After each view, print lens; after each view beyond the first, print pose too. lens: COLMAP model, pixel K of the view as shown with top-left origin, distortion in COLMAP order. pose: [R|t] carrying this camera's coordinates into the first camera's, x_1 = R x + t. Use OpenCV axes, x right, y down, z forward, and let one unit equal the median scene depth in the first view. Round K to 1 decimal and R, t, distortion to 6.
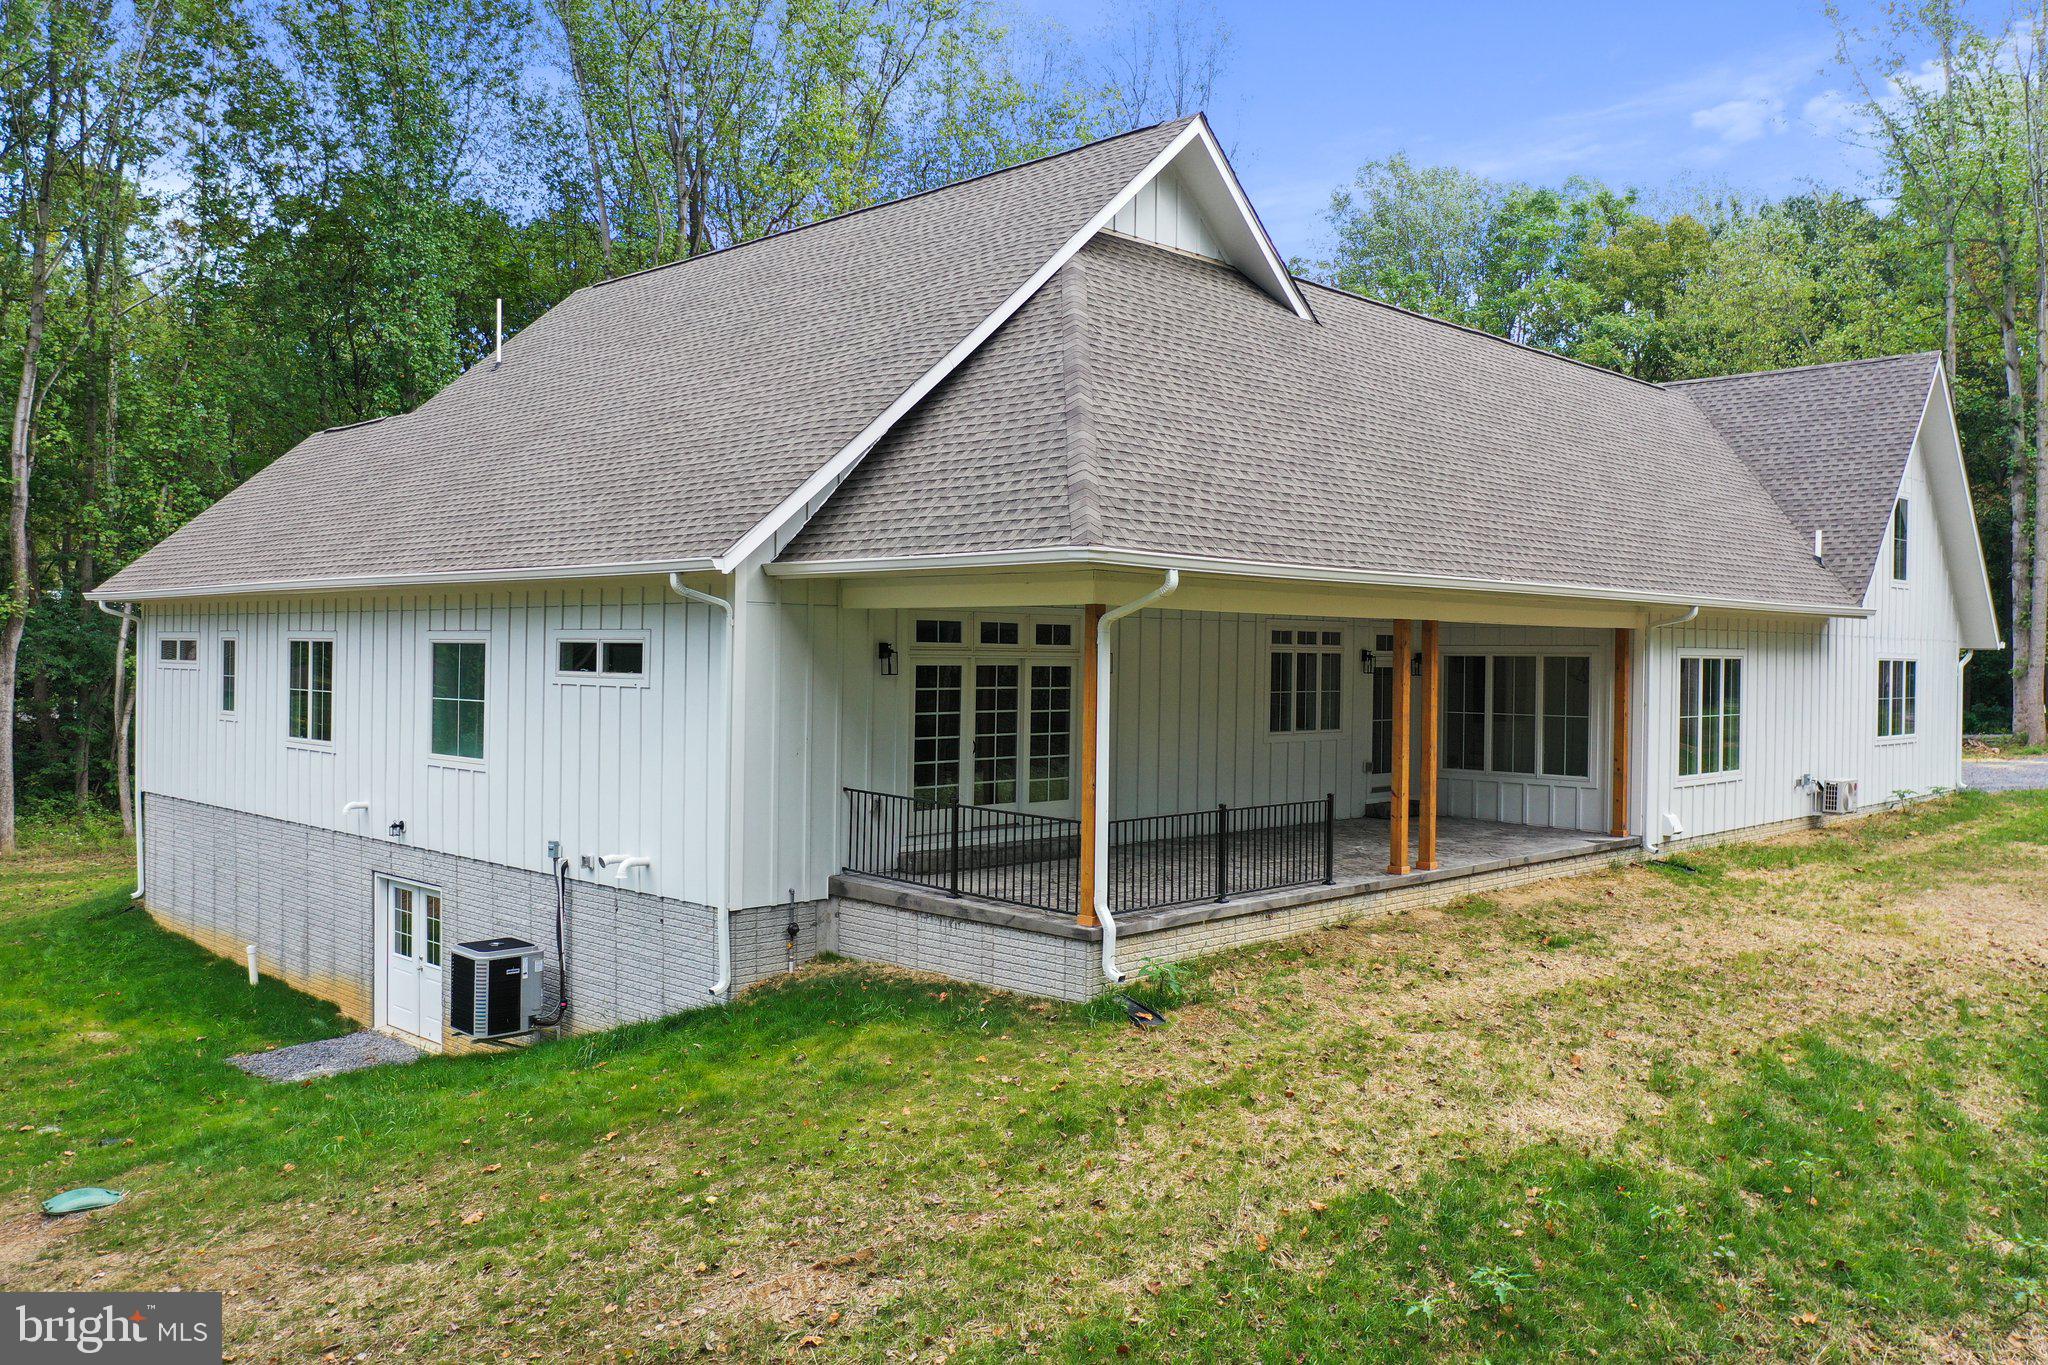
lens RADIAL K [[1627.4, 0, 1017.4], [0, 1627.4, 682.3], [0, 0, 1]] dist [-0.003907, -0.004736]
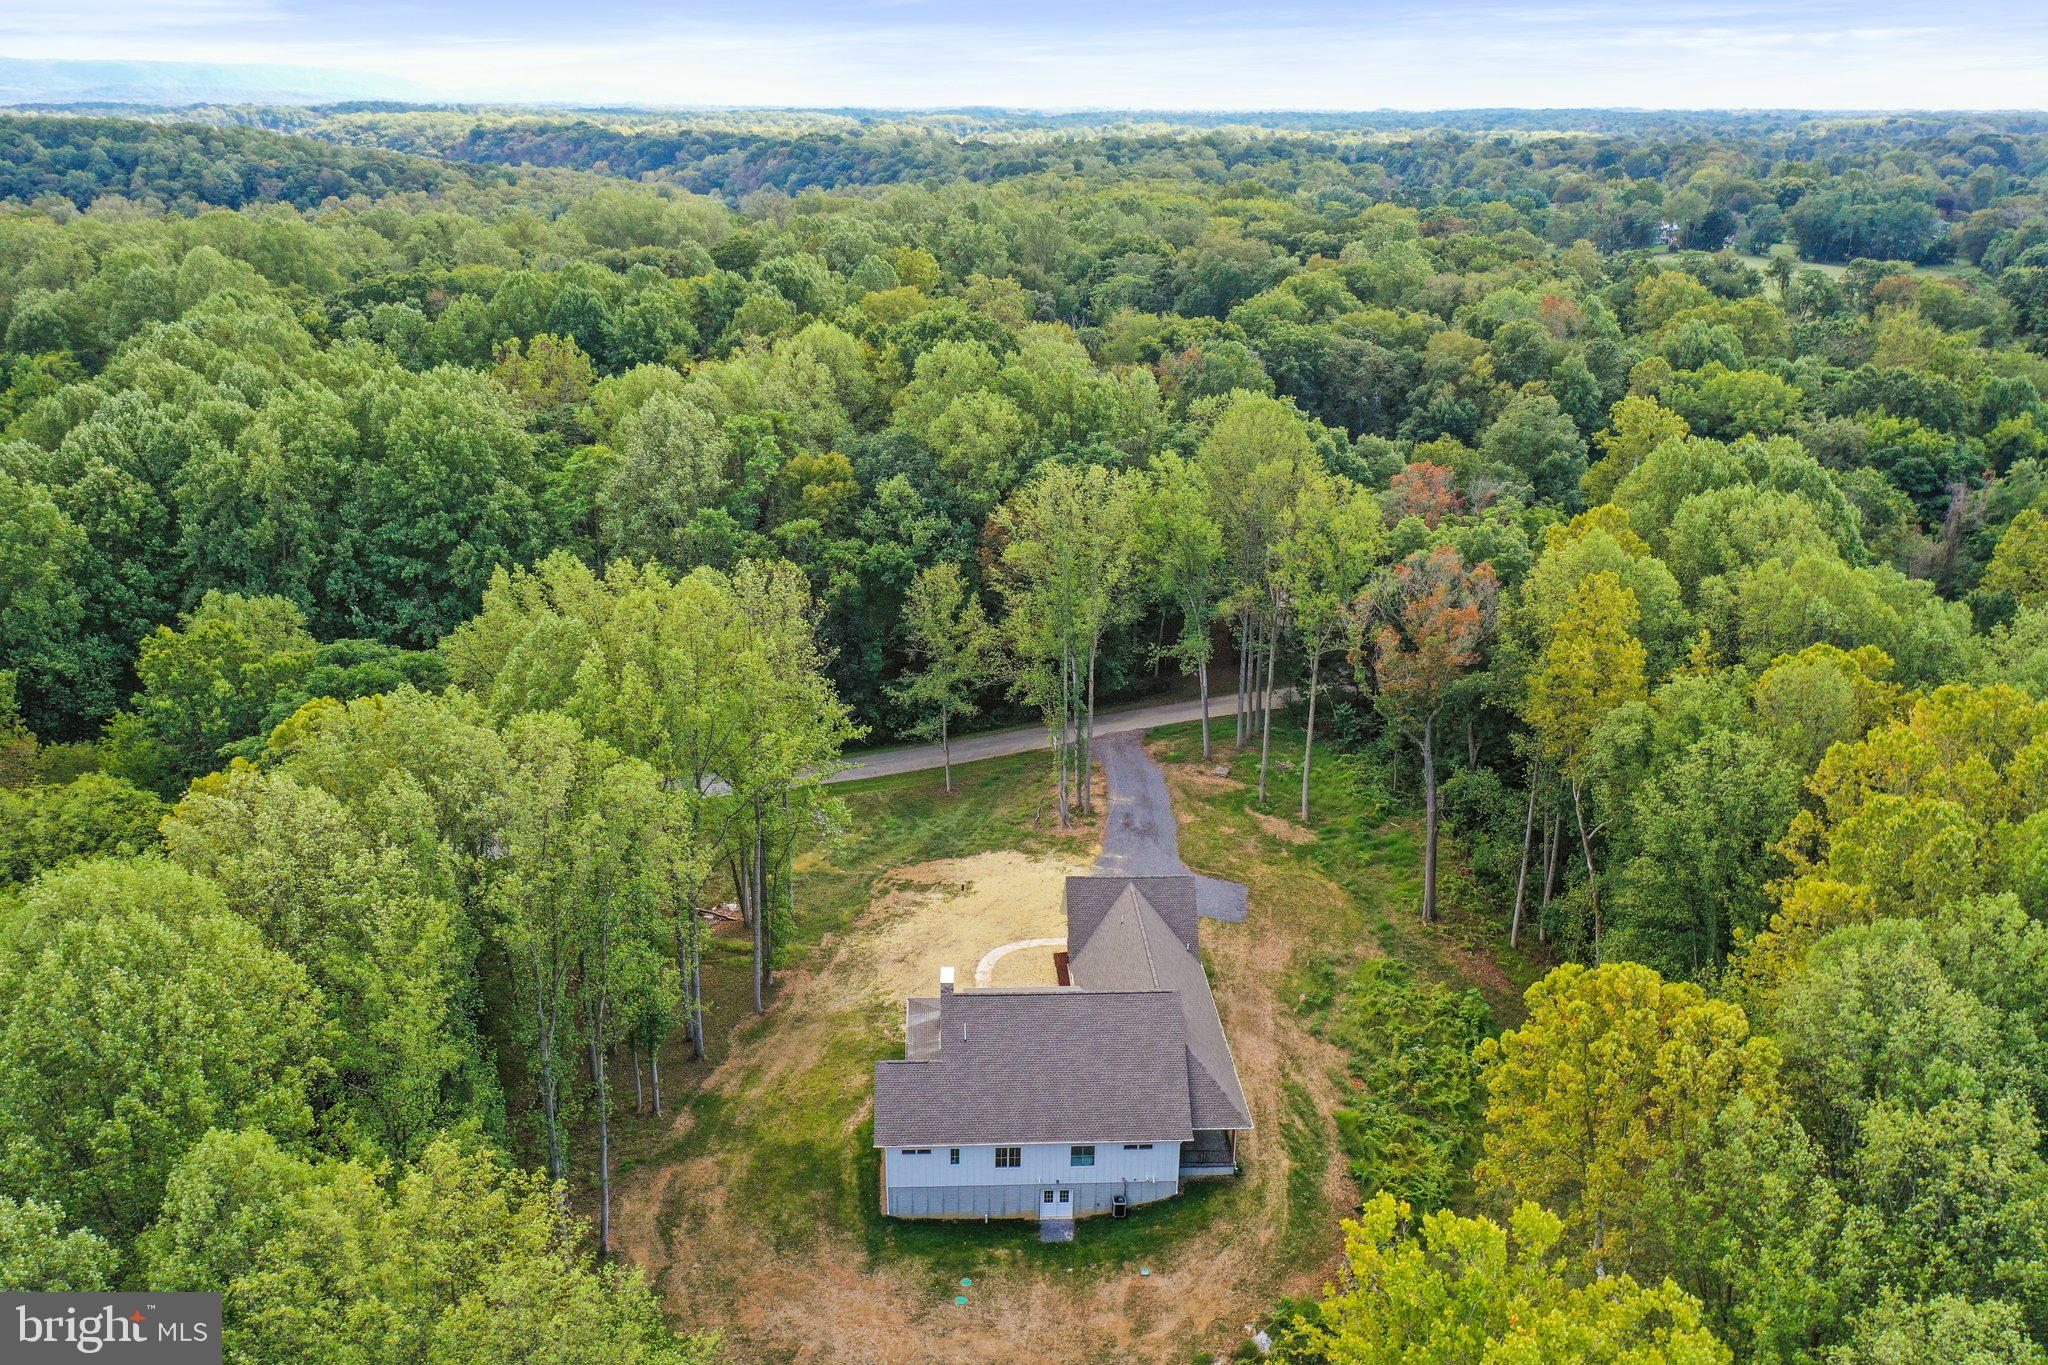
lens RADIAL K [[1627.4, 0, 1022.1], [0, 1627.4, 668.6], [0, 0, 1]] dist [-0.003907, -0.004736]
pose [[0.681464, -0.256491, 0.685433, -3.697758], [0.011315, 0.940155, 0.340558, -3.249945], [-0.731764, -0.224322, 0.643584, -1.782224]]
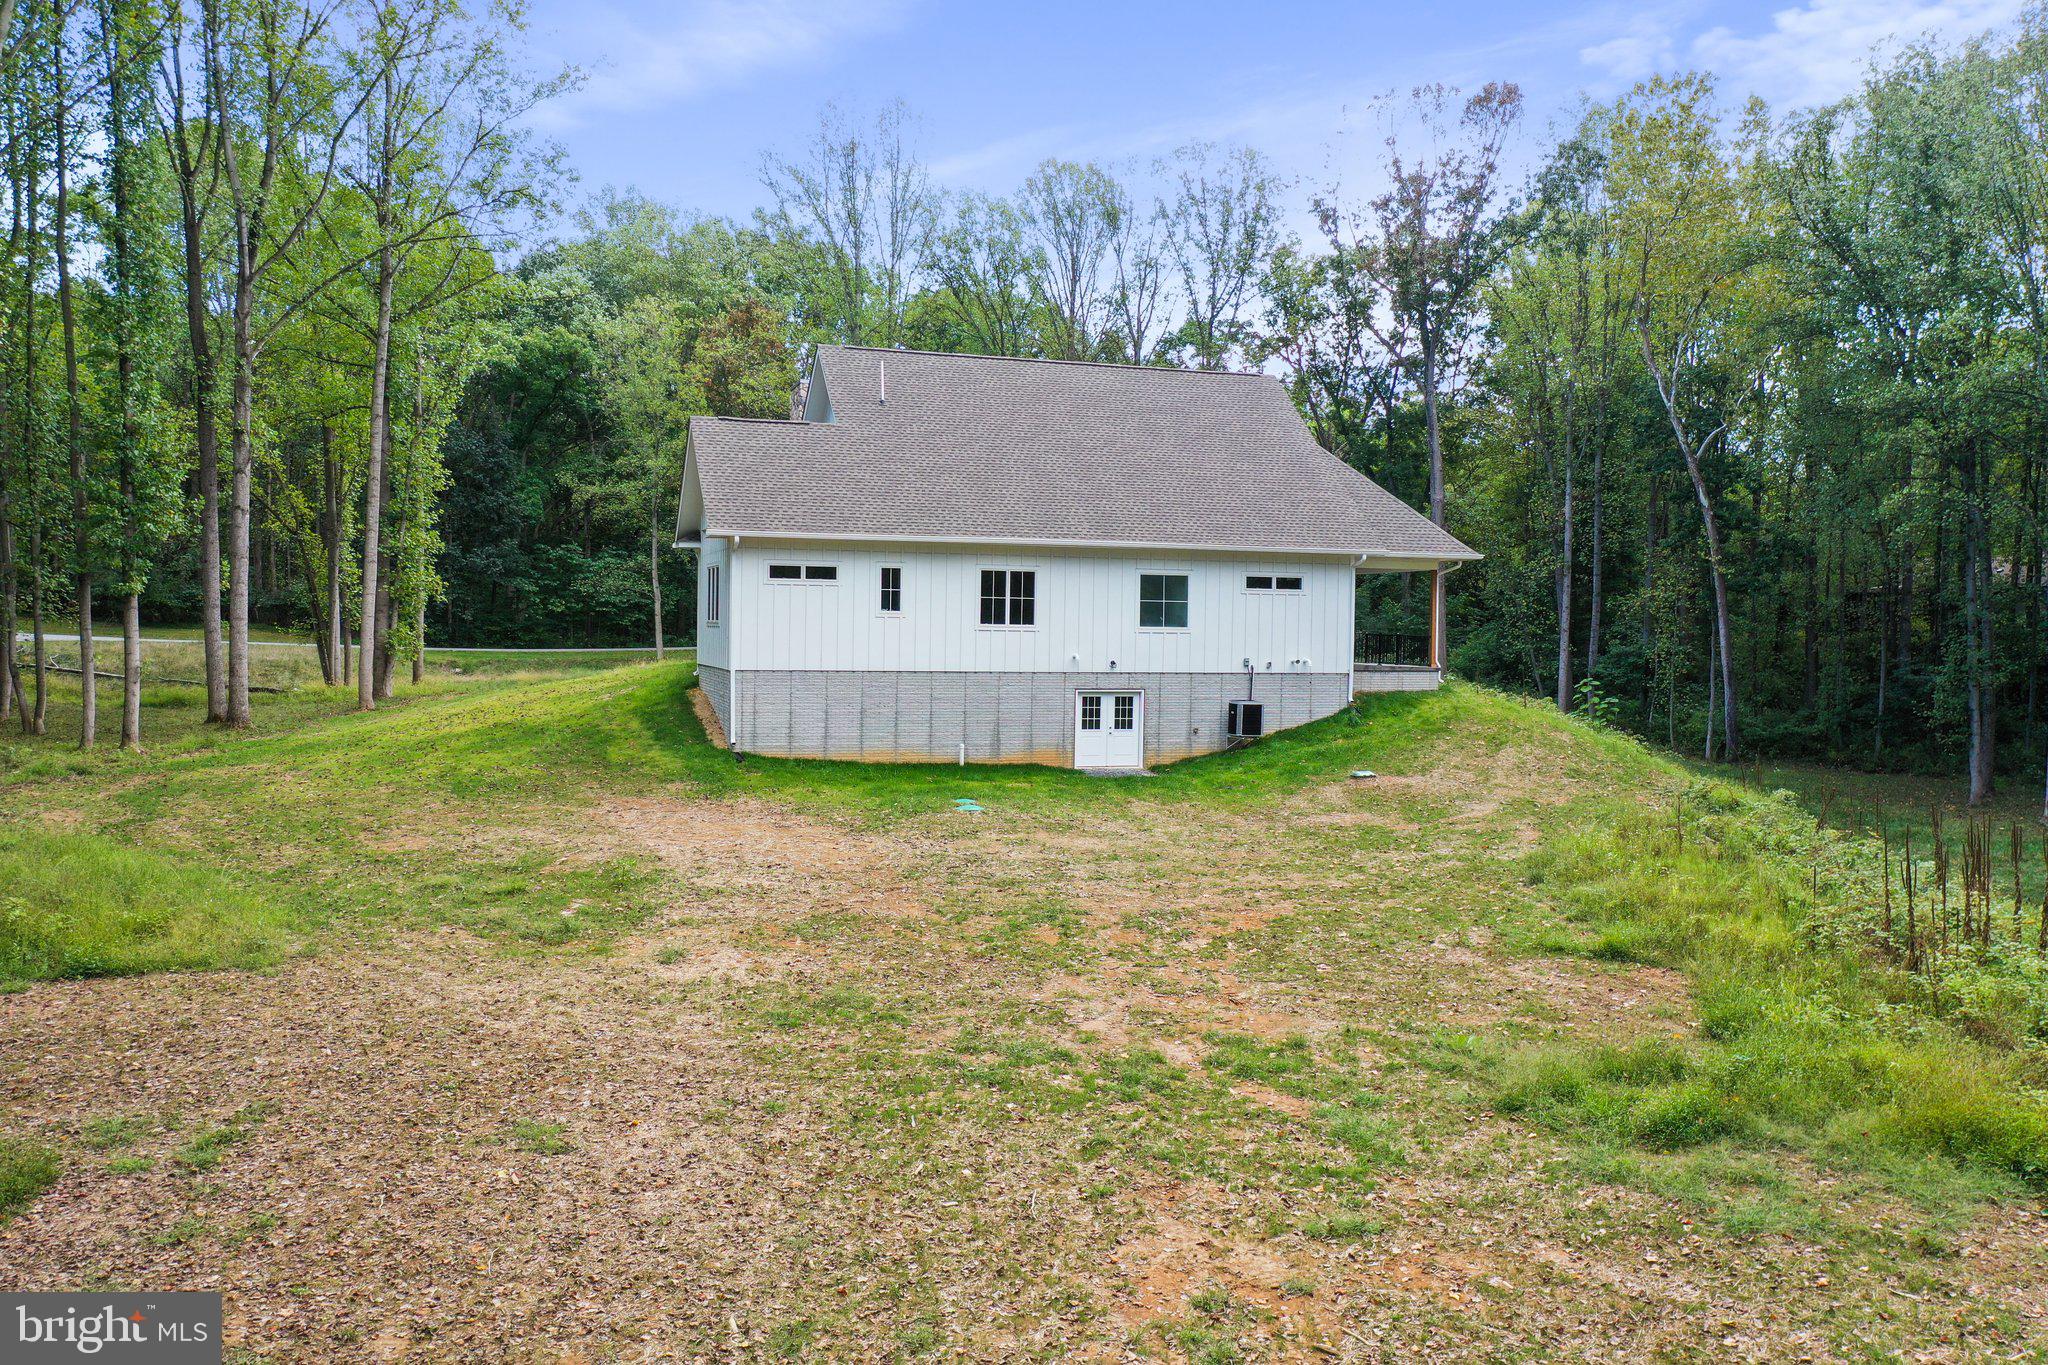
lens RADIAL K [[1627.4, 0, 1022.4], [0, 1627.4, 663.1], [0, 0, 1]] dist [-0.003907, -0.004736]
pose [[0.462941, -0.034848, 0.885704, -2.591284], [0.005557, 0.999321, 0.036414, 0.014305], [-0.886372, -0.011935, 0.462820, 0.171991]]
